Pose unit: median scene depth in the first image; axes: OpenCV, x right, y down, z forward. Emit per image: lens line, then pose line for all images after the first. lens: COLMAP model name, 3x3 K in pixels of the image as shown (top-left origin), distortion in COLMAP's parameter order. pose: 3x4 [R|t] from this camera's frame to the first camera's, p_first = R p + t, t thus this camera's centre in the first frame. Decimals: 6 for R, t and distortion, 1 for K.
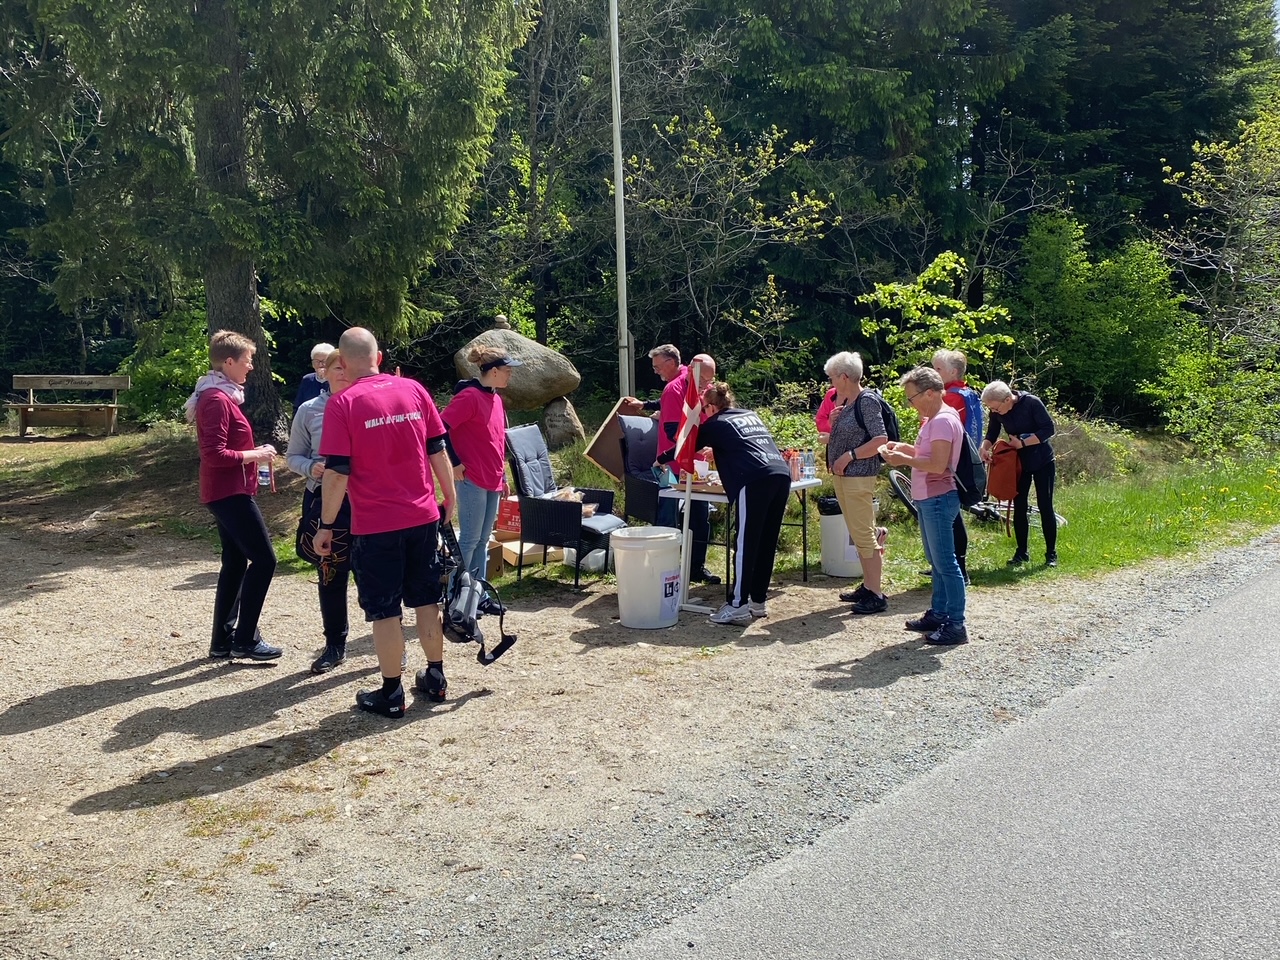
lens RADIAL K [[1195.0, 0, 635.9], [0, 1195.0, 423.6], [0, 0, 1]] dist [0.164470, -0.385029]
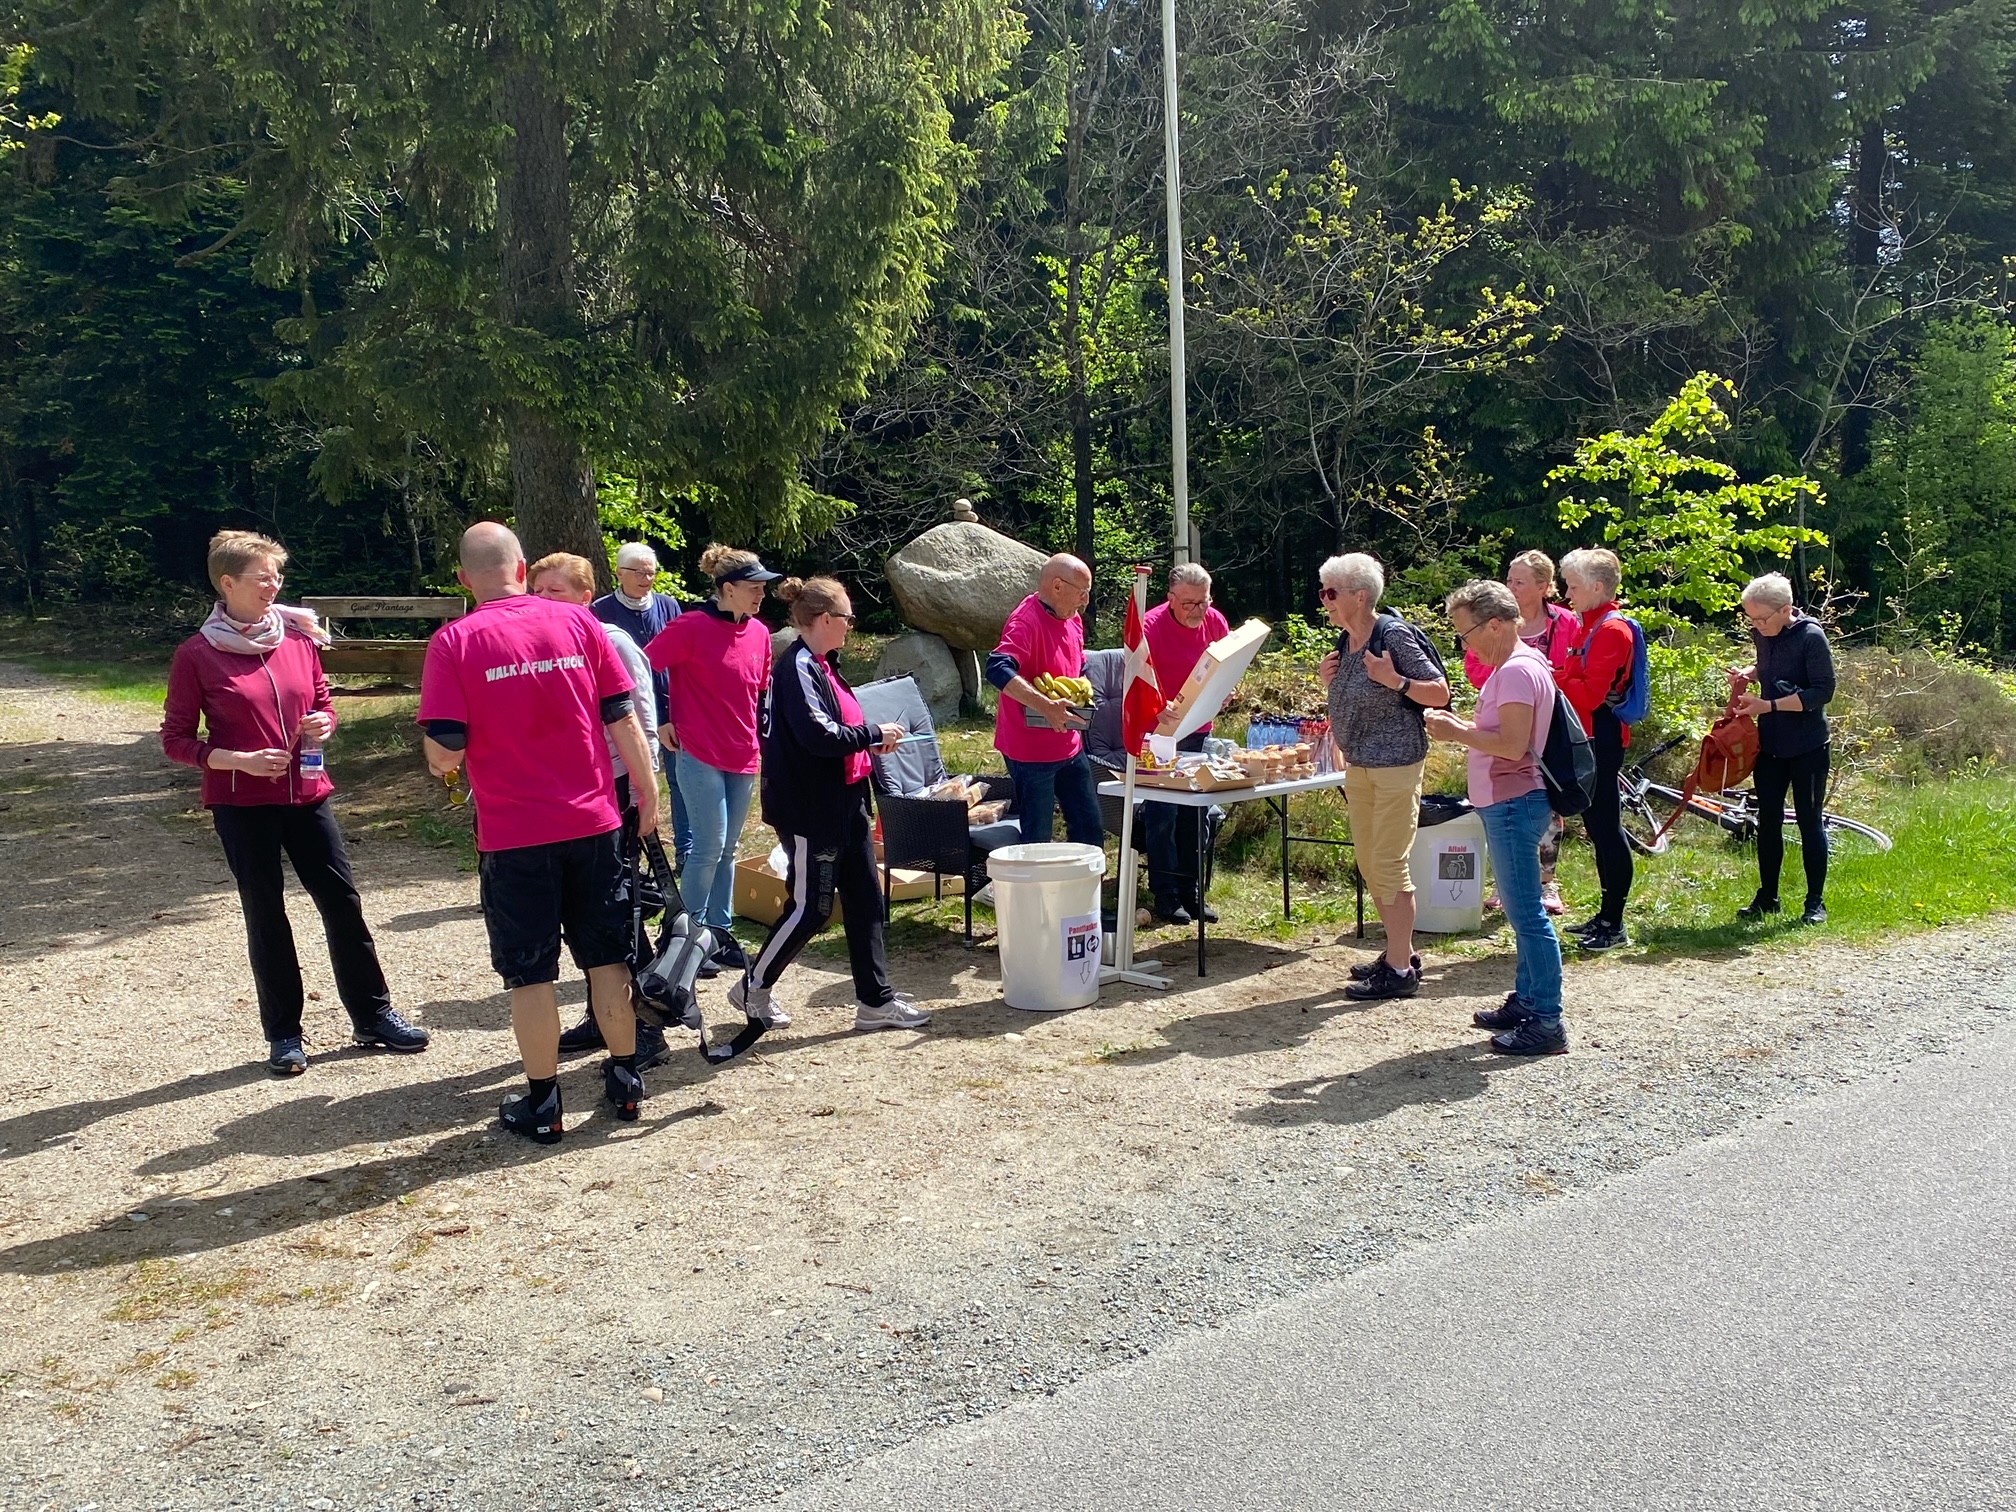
lens RADIAL K [[1903.3, 0, 1010.2], [0, 1903.3, 658.1], [0, 0, 1]] dist [0.075068, -0.120020]
pose [[0.986143, 0.001562, -0.165893, 0.153703], [-0.002527, 0.999981, -0.005608, -0.002485], [0.165881, 0.005950, 0.986128, 0.043512]]
